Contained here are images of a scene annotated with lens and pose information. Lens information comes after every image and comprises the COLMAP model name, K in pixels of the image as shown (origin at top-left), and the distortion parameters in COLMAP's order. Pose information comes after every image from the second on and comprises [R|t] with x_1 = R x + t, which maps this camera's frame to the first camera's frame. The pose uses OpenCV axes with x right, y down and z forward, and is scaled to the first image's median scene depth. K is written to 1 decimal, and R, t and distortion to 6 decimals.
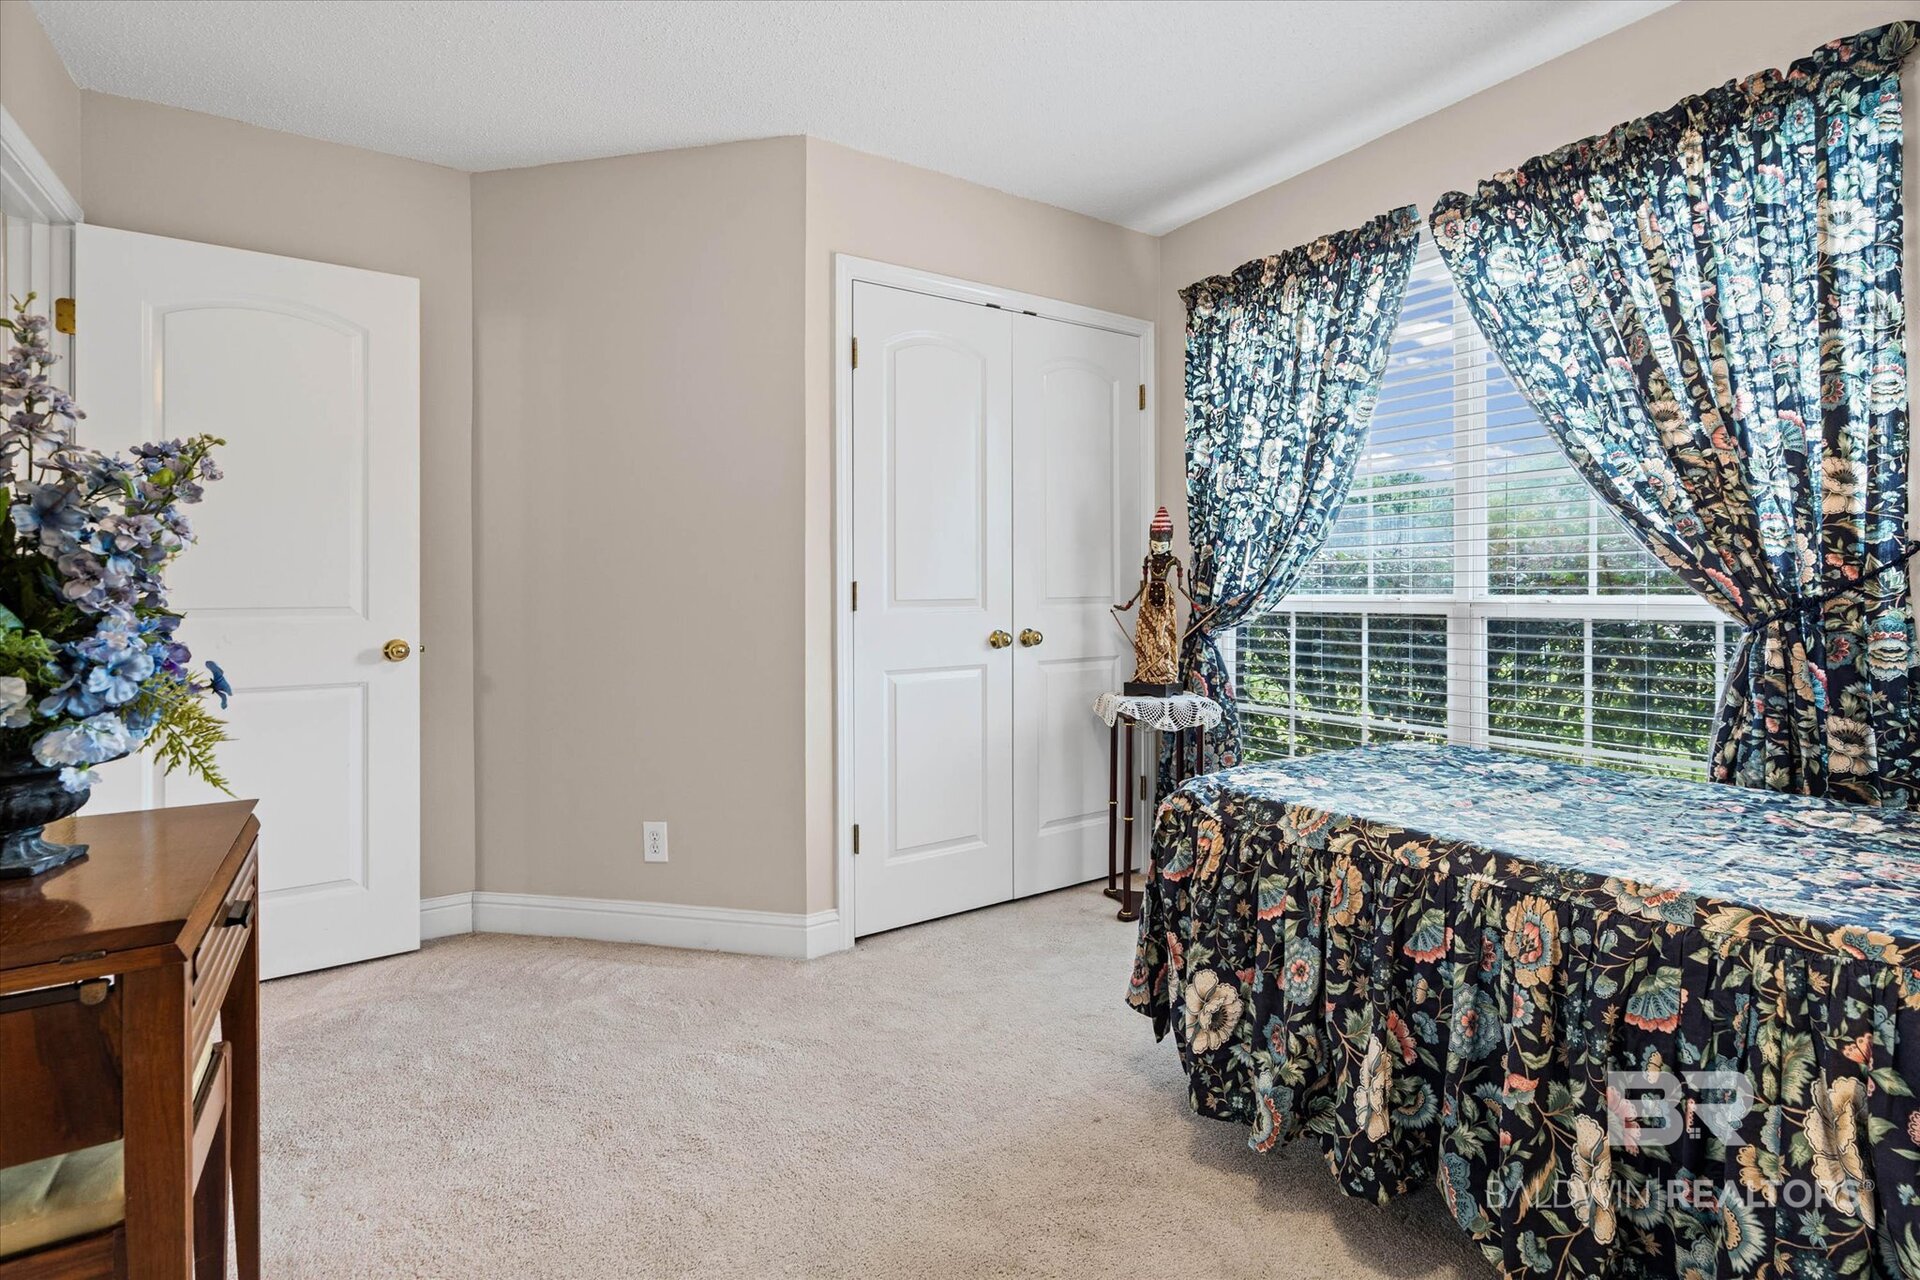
lens RADIAL K [[903.9, 0, 960.1], [0, 903.9, 590.7], [0, 0, 1]] dist [-0.001248, 0.000019]
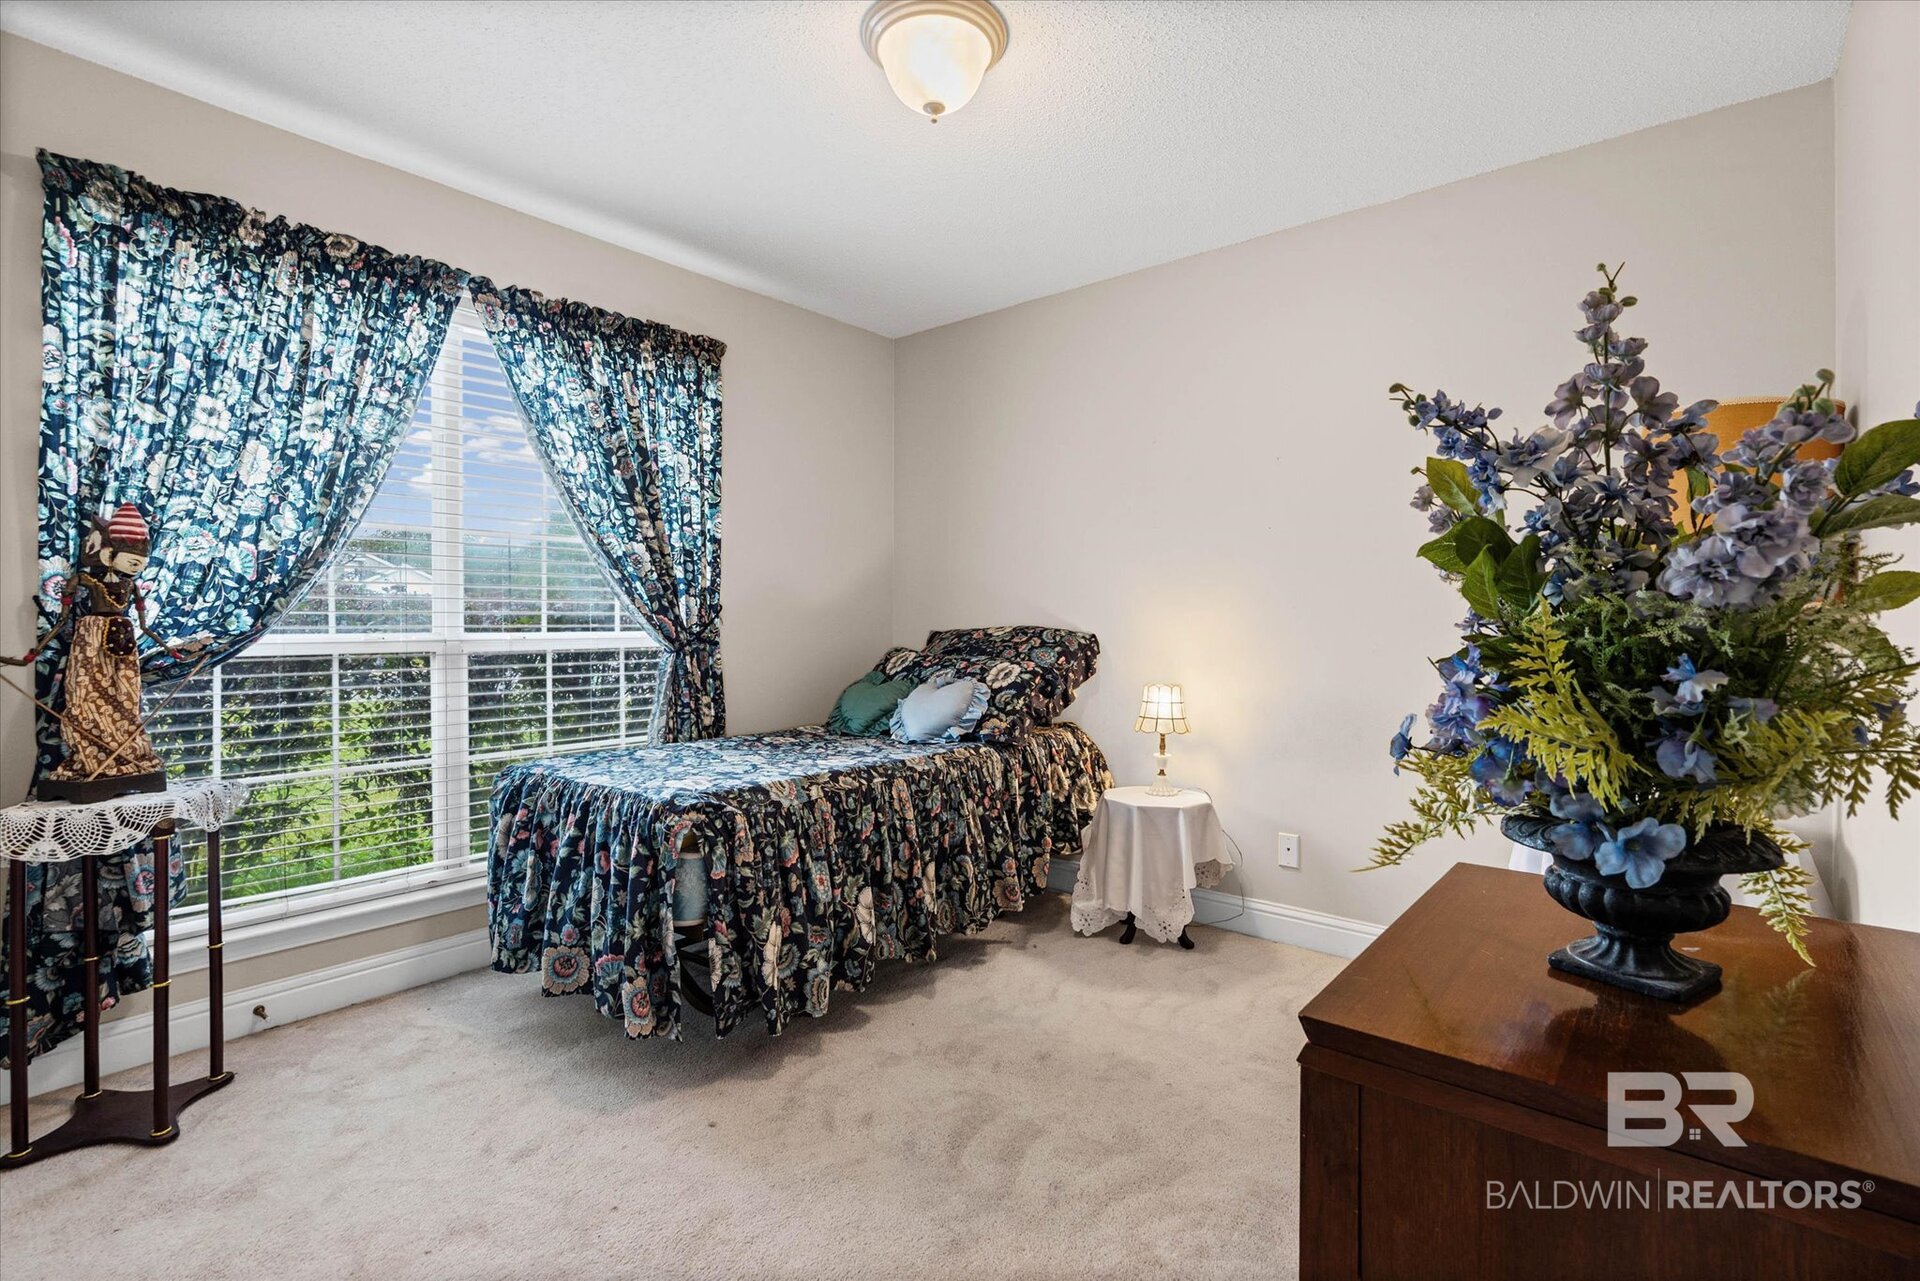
lens RADIAL K [[880.1, 0, 954.4], [0, 880.1, 634.9], [0, 0, 1]] dist [-0.002183, -0.000015]
pose [[-0.282658, -0.010608, 0.959162, -0.721099], [0.001004, 0.999935, 0.011355, -0.005716], [-0.959220, 0.004172, -0.282629, 0.790436]]
